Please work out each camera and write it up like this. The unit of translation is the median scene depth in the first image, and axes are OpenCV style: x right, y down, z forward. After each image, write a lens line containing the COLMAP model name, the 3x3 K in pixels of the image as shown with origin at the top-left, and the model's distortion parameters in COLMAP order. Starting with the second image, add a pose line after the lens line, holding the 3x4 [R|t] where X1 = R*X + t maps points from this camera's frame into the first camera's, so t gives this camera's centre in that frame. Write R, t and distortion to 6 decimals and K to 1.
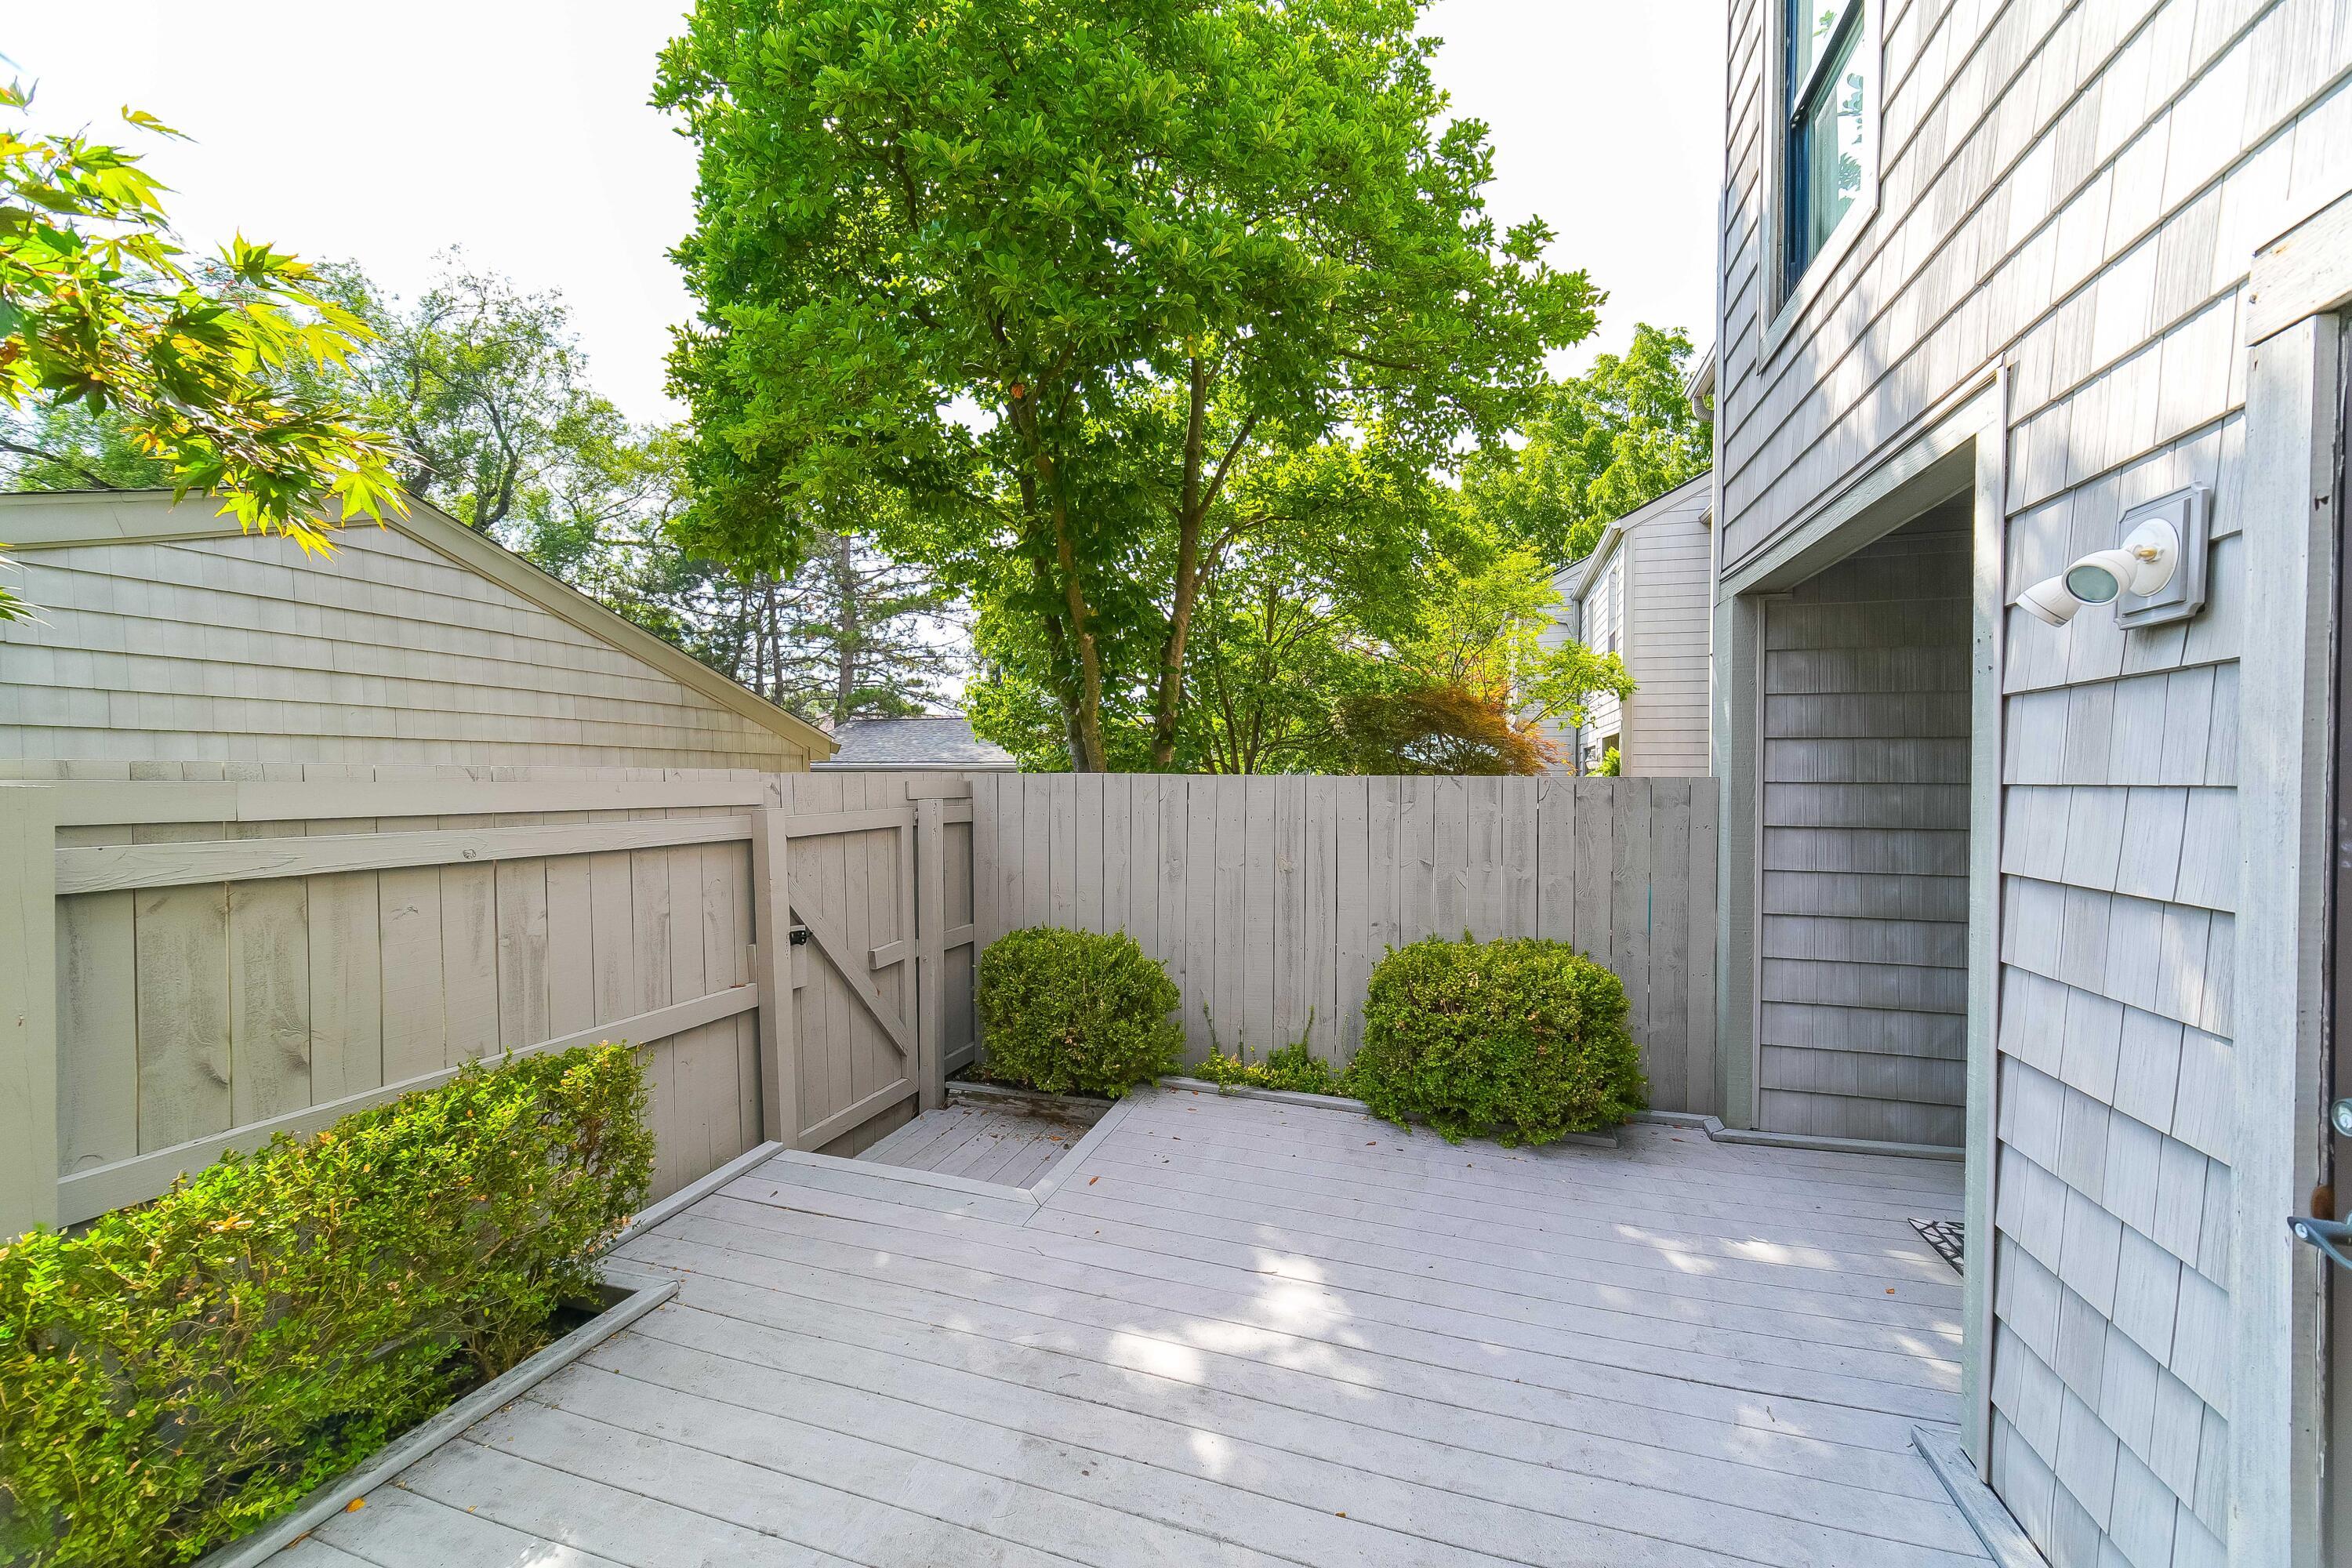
lens RADIAL K [[951.8, 0, 1180.2], [0, 951.8, 778.6], [0, 0, 1]] dist [0.014547, -0.000838]
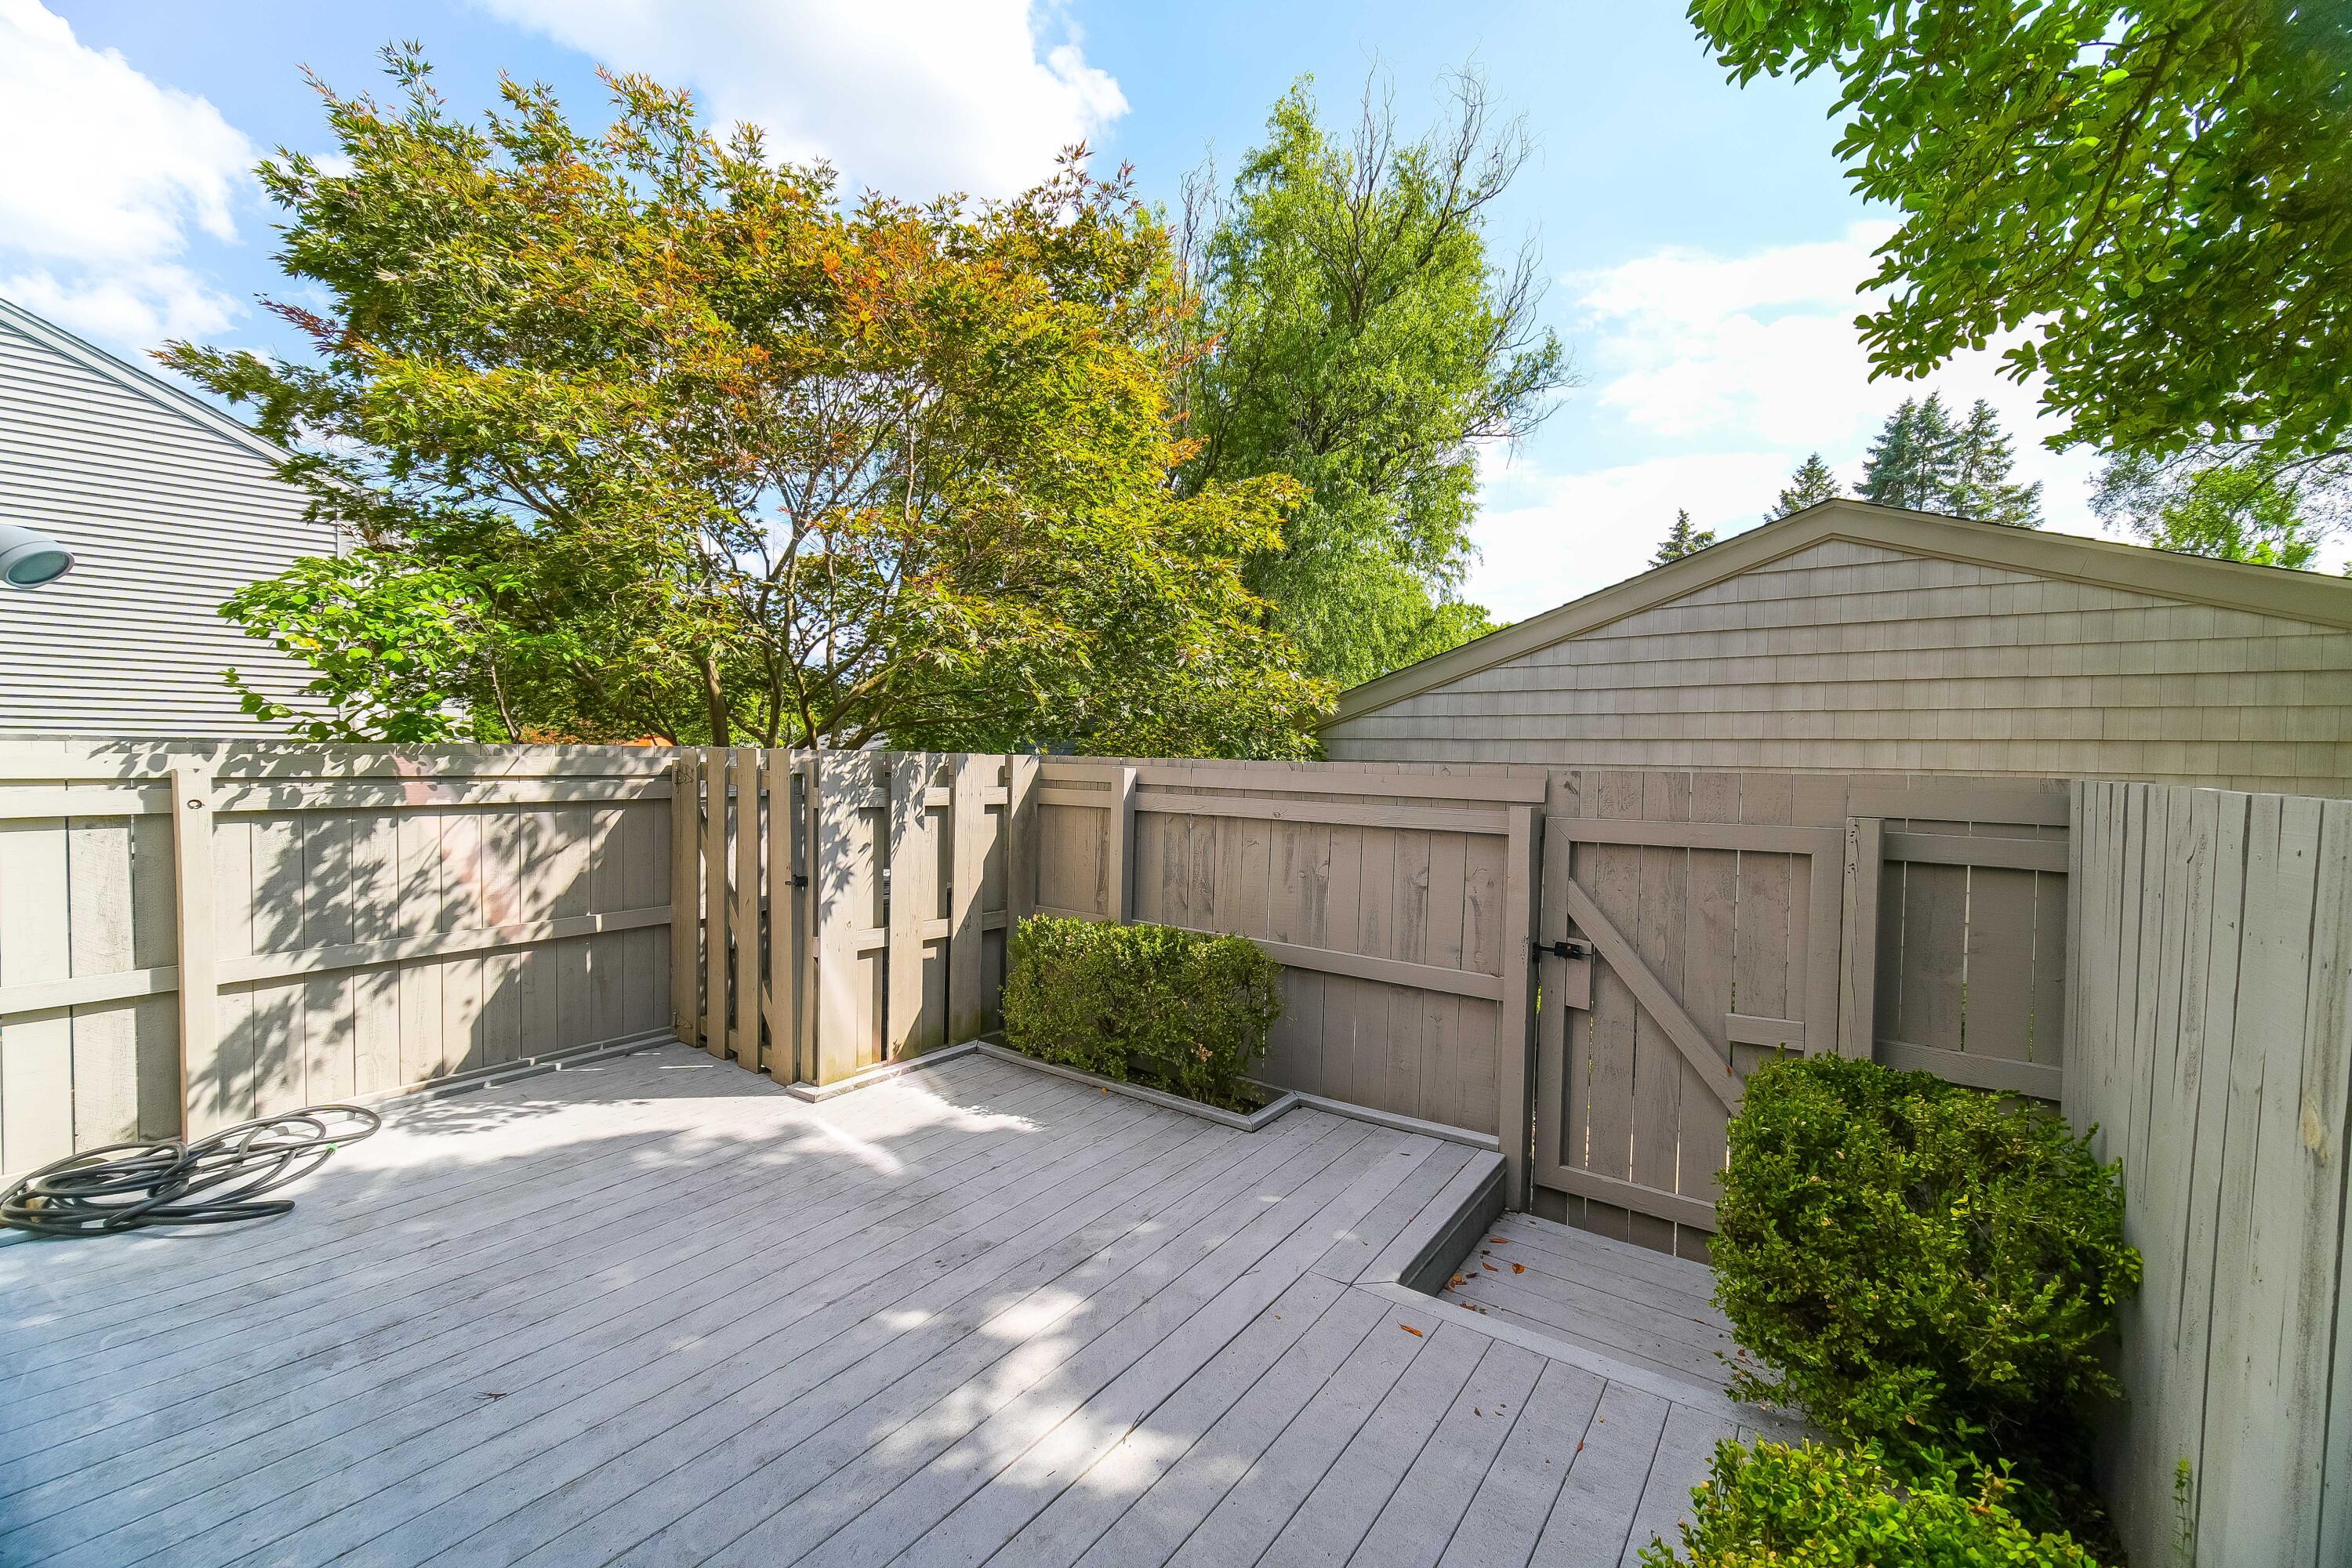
lens RADIAL K [[951.8, 0, 1190.1], [0, 951.8, 782.5], [0, 0, 1]] dist [0.014547, -0.000838]
pose [[-0.335590, 0.019922, -0.941797, 0.822913], [-0.019919, 0.999403, 0.028238, -0.020716], [0.941797, 0.028236, -0.334993, 1.360870]]
